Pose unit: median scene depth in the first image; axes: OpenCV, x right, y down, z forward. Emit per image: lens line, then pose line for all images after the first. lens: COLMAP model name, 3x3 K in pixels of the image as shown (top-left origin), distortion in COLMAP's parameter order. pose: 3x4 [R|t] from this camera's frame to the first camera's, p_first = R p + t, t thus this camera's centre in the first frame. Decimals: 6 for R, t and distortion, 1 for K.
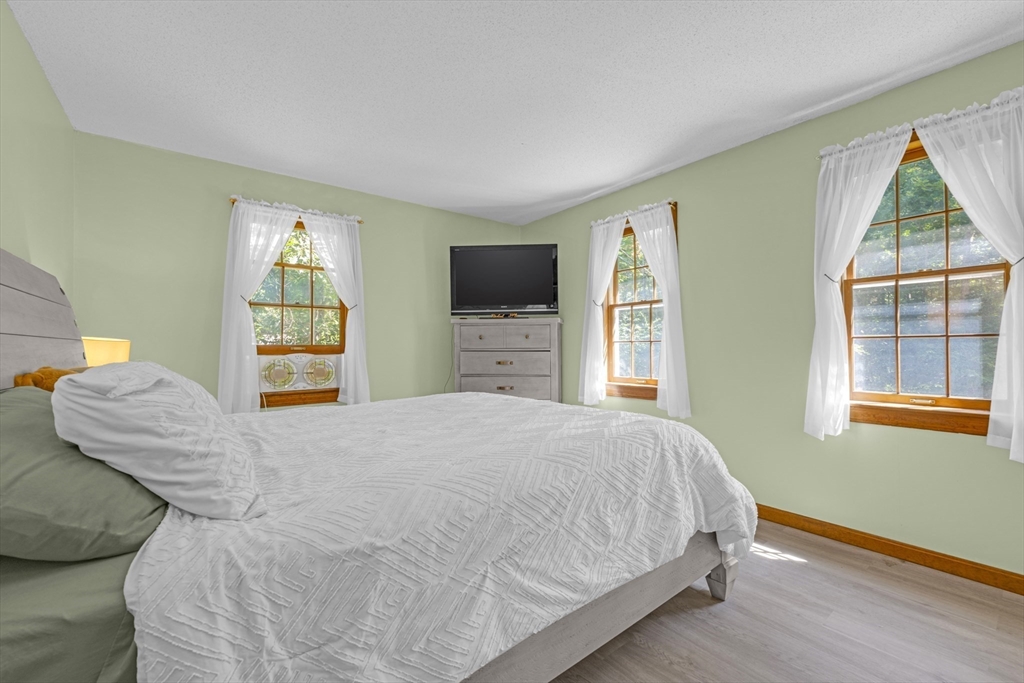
lens RADIAL K [[414.7, 0, 511.8], [0, 414.7, 345.5], [0, 0, 1]] dist [0.000990, 0.000209]
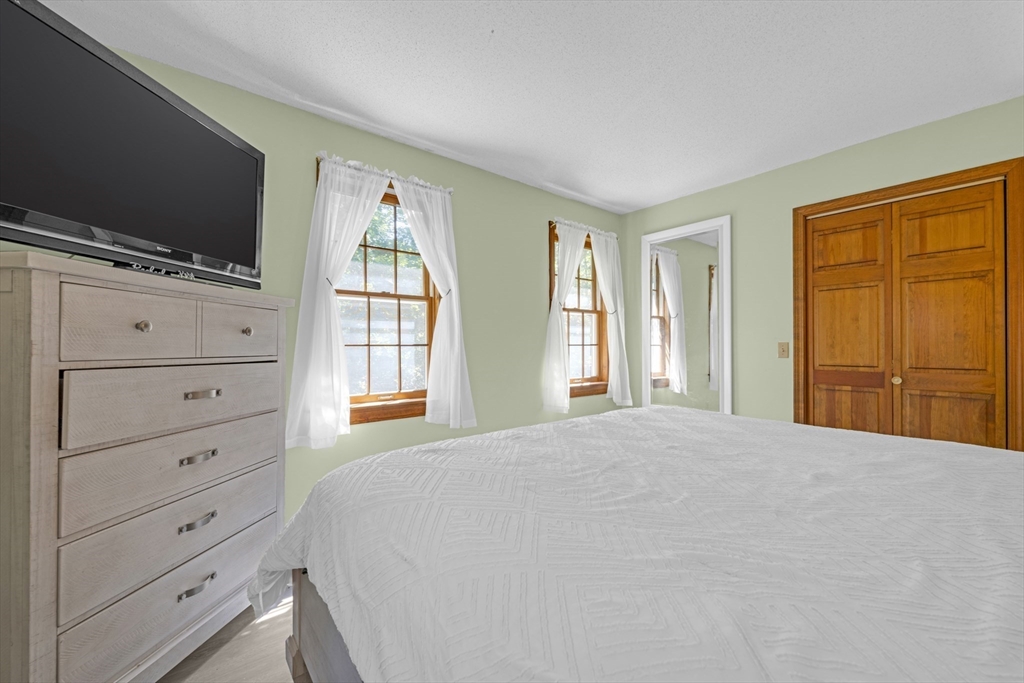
lens RADIAL K [[409.7, 0, 620.0], [0, 409.7, 344.3], [0, 0, 1]] dist [0.000724, 0.000095]
pose [[-0.166403, 0.021628, 0.985821, -0.473943], [0.009773, 0.999747, -0.020283, 0.006104], [-0.986009, 0.006259, -0.166572, 0.665371]]
